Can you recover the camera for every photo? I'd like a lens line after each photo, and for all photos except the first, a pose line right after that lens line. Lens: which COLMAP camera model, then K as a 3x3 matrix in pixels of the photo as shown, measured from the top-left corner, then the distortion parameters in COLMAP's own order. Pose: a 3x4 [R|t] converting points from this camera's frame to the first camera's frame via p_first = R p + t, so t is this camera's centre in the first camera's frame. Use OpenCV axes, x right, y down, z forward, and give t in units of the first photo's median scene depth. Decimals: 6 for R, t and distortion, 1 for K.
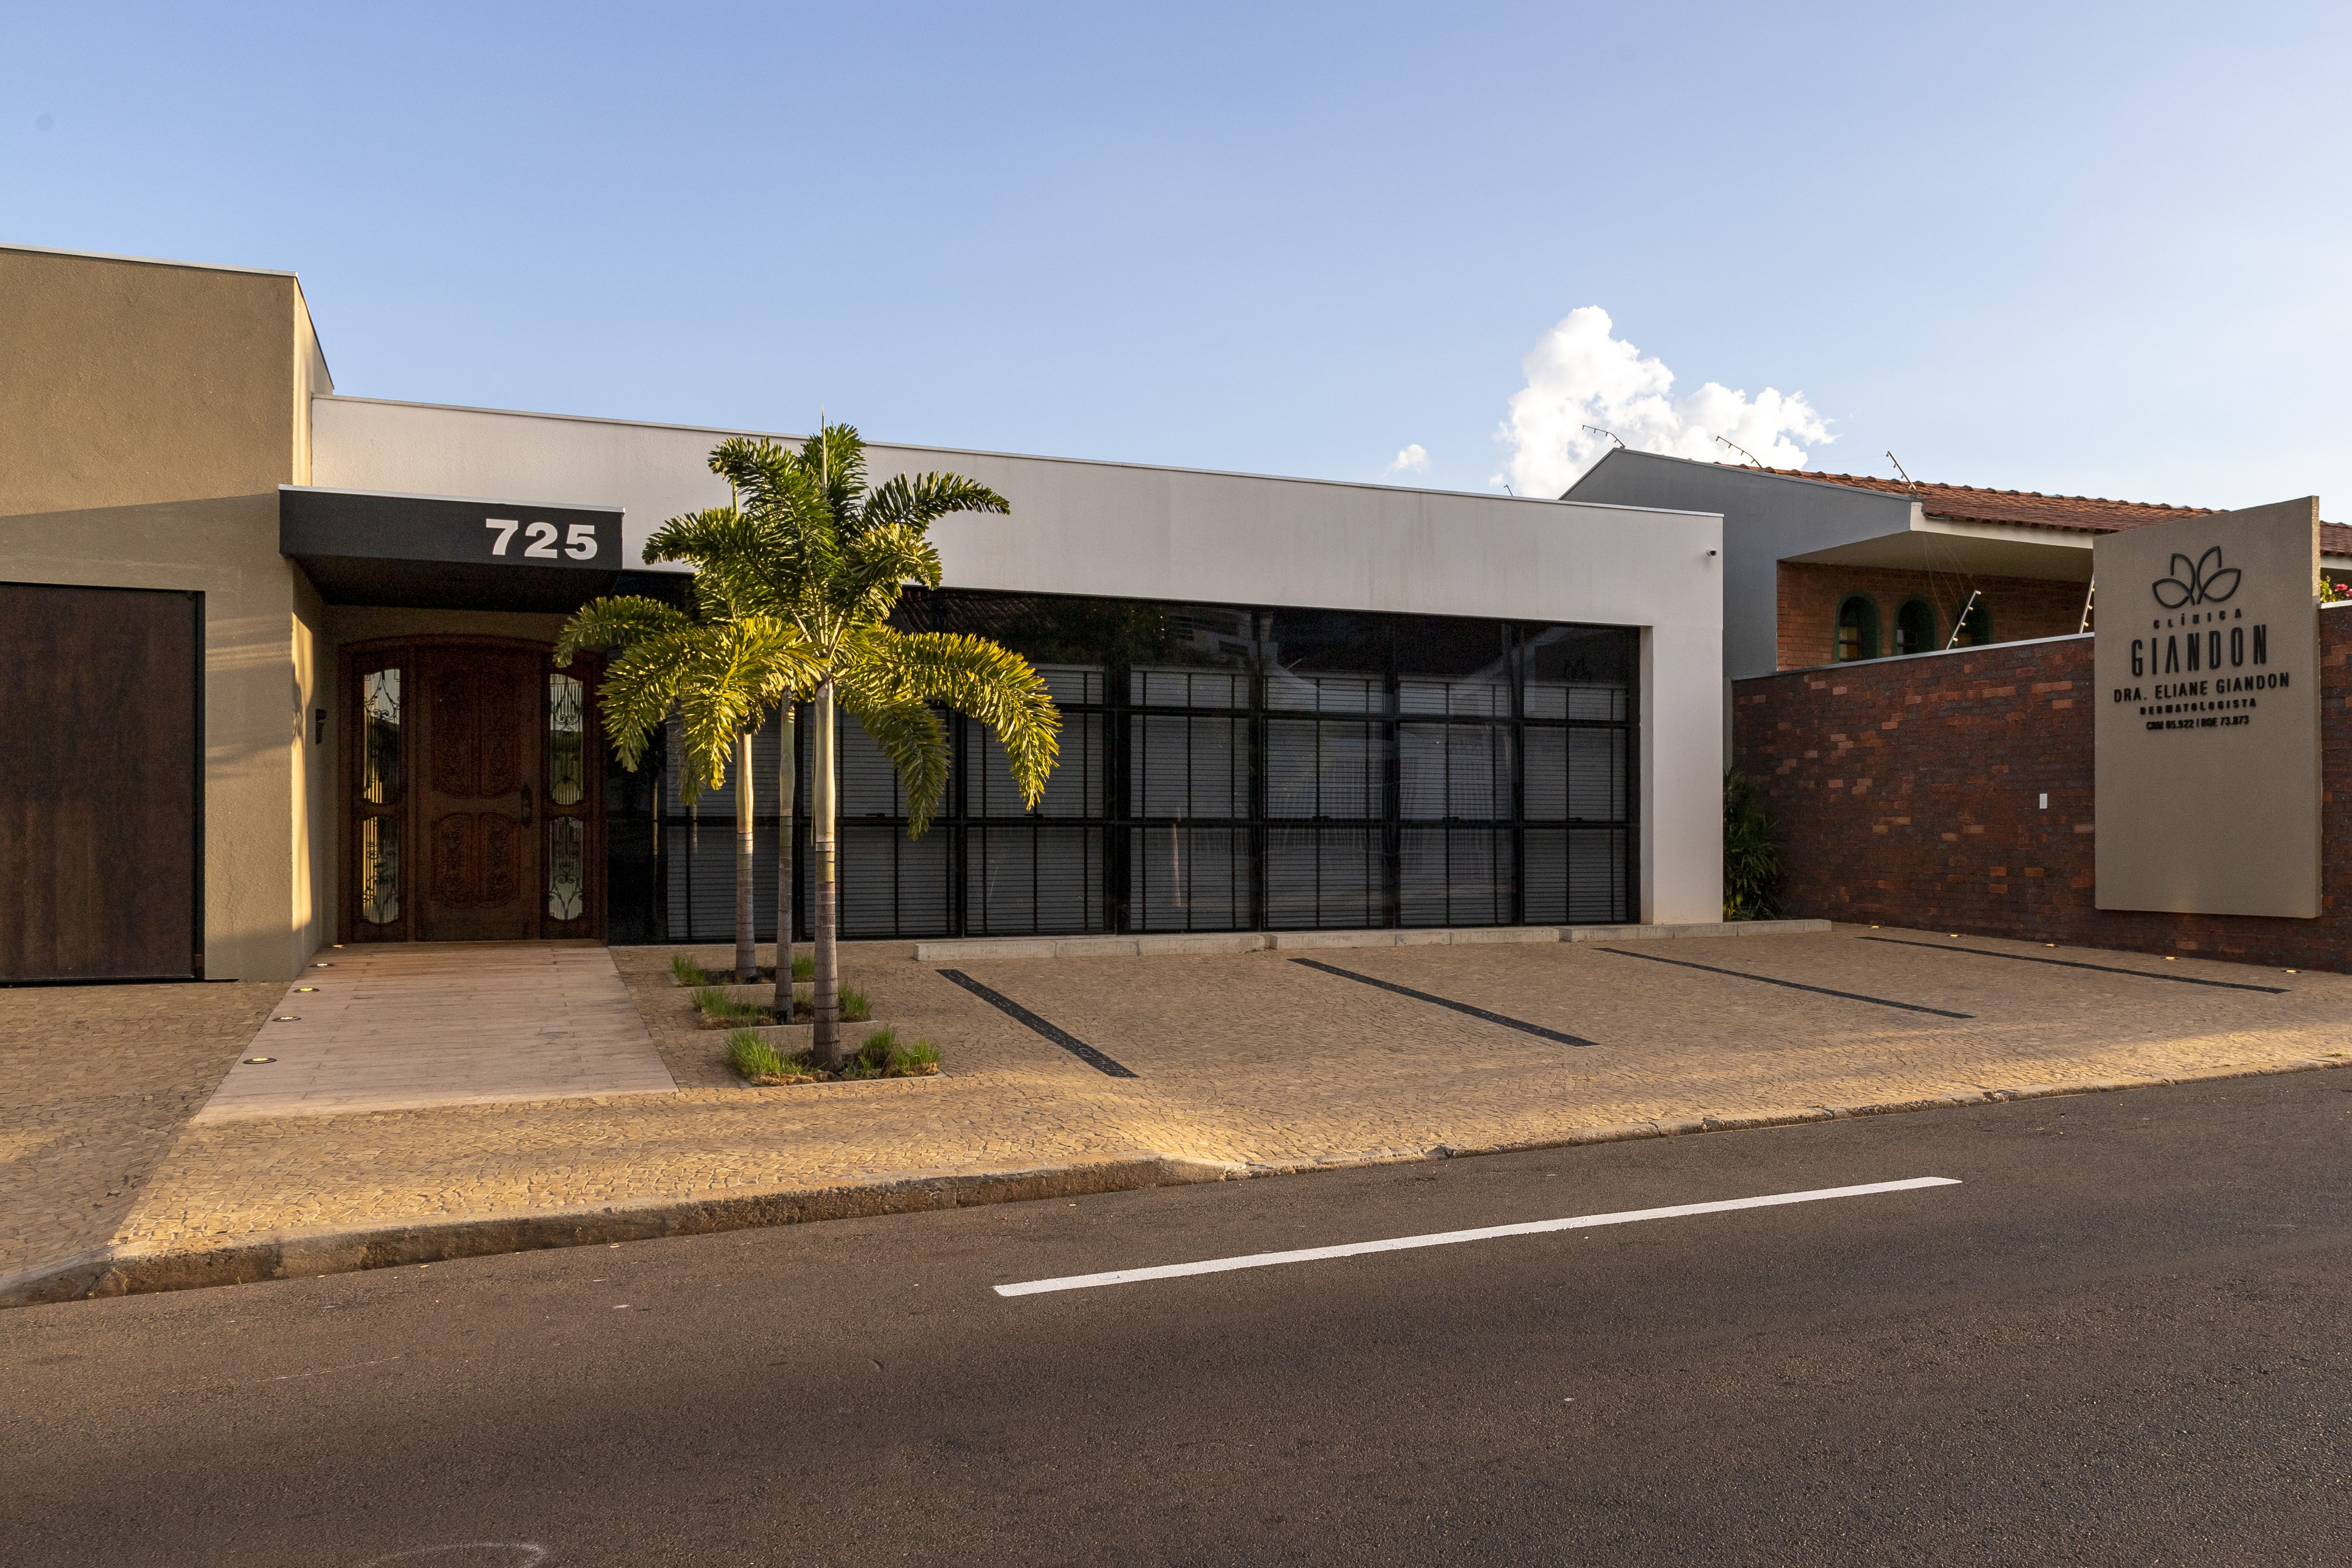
lens RADIAL K [[1878.6, 0, 1399.6], [0, 1878.6, 812.1], [0, 0, 1]] dist [0.003039, -0.001834]
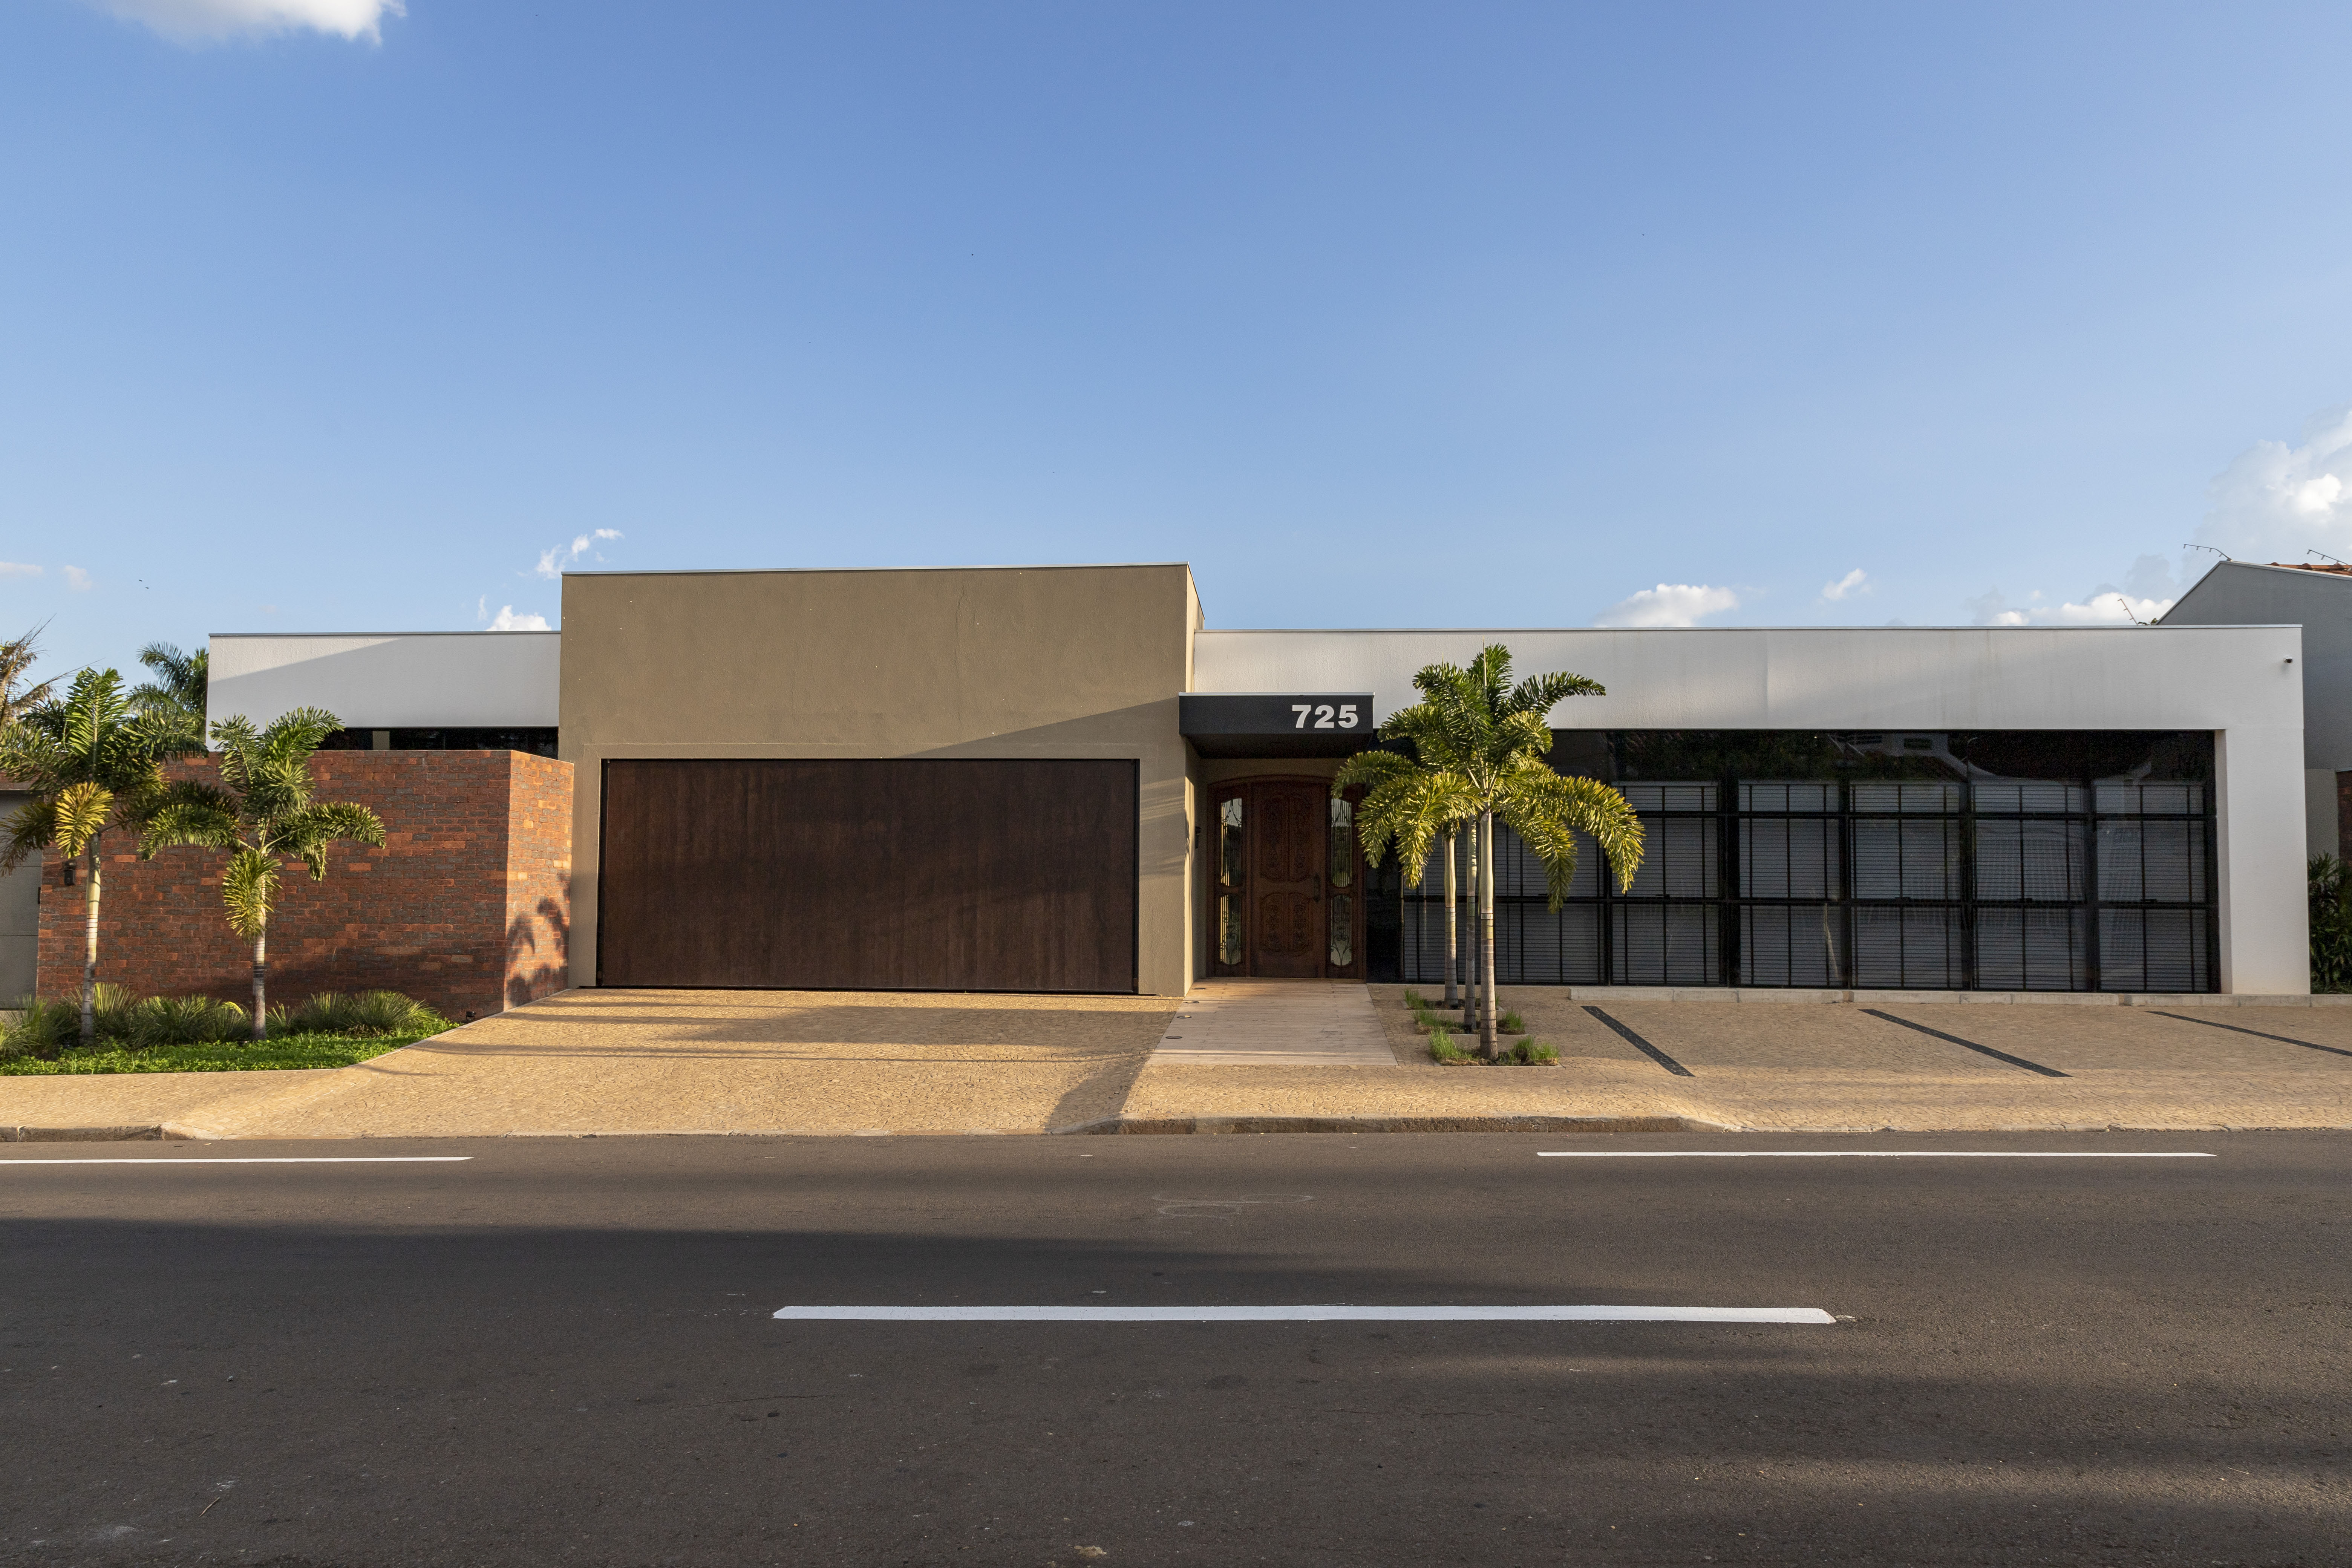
lens RADIAL K [[1681.7, 0, 1193.3], [0, 1681.7, 825.7], [0, 0, 1]] dist [-0.006487, -0.002382]
pose [[0.871831, -0.016787, -0.489519, 0.103776], [-0.002010, 0.999282, -0.037847, -0.002232], [0.489803, 0.033980, 0.871171, -0.211539]]
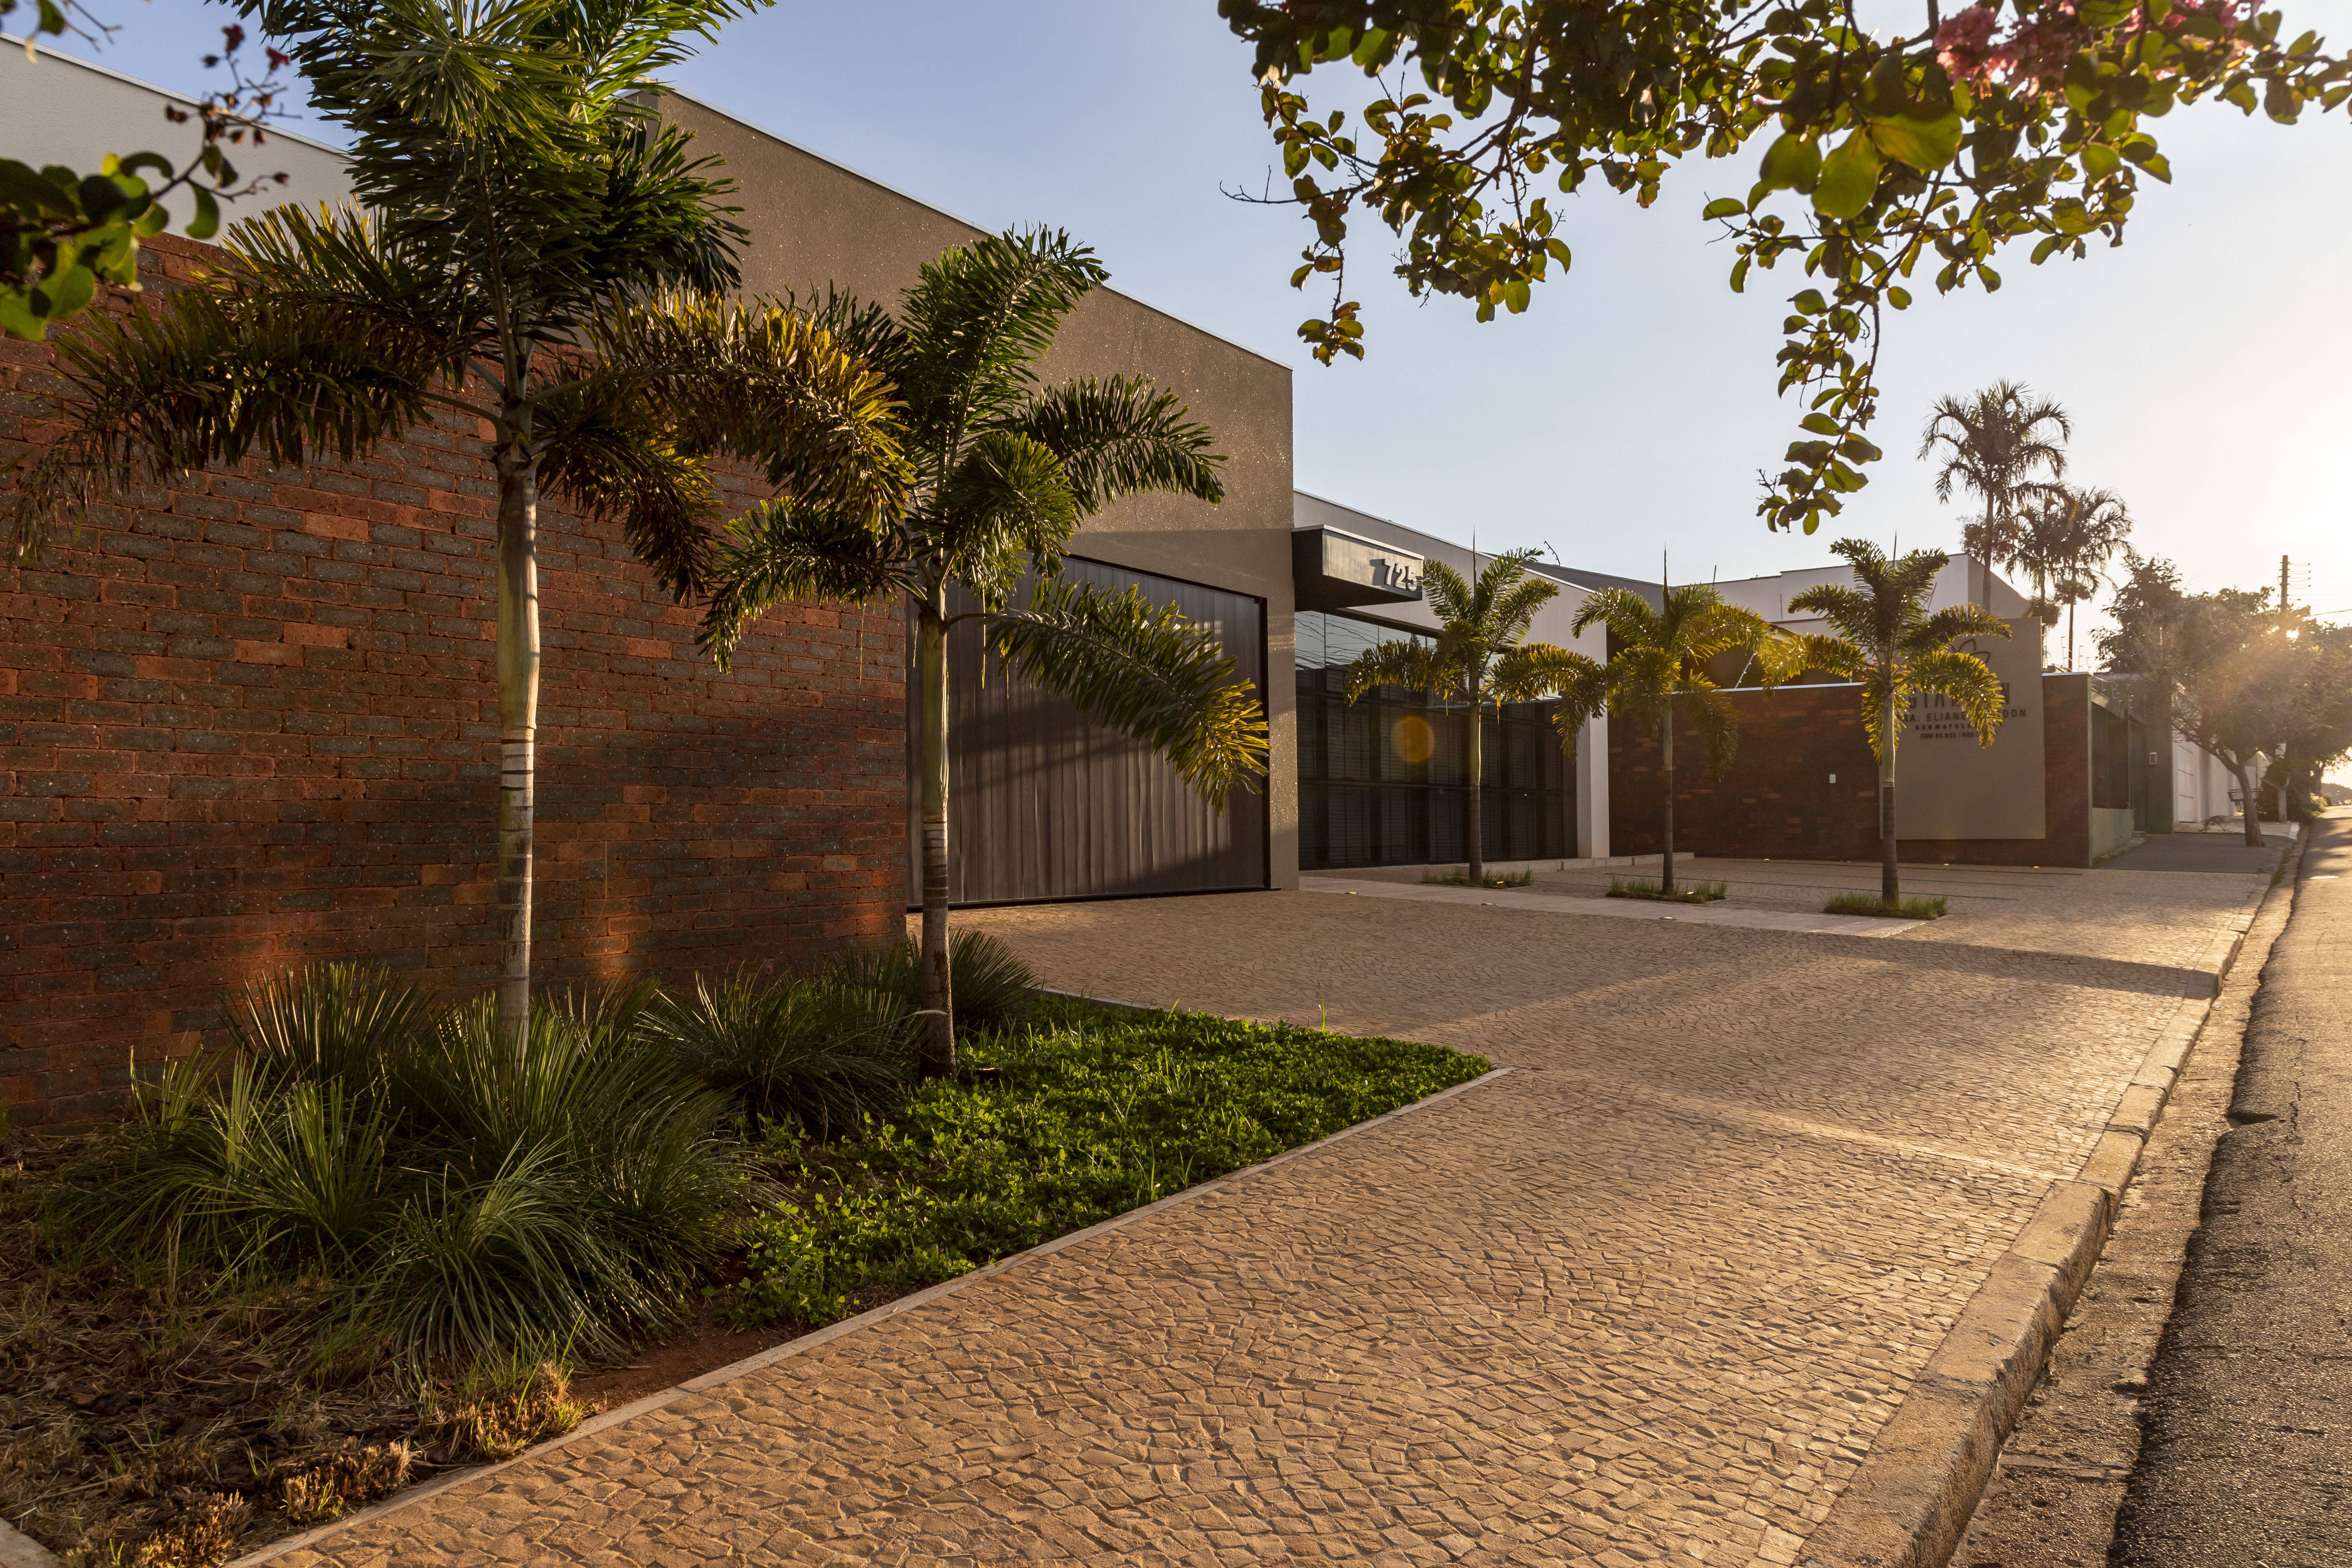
lens RADIAL K [[1630.3, 0, 1154.6], [0, 1630.3, 789.2], [0, 0, 1]] dist [0.002393, 0.000090]
pose [[0.862779, 0.008917, 0.505503, -1.026502], [-0.001067, 0.999874, -0.015815, 0.029552], [-0.505580, 0.013105, 0.862680, 0.031829]]
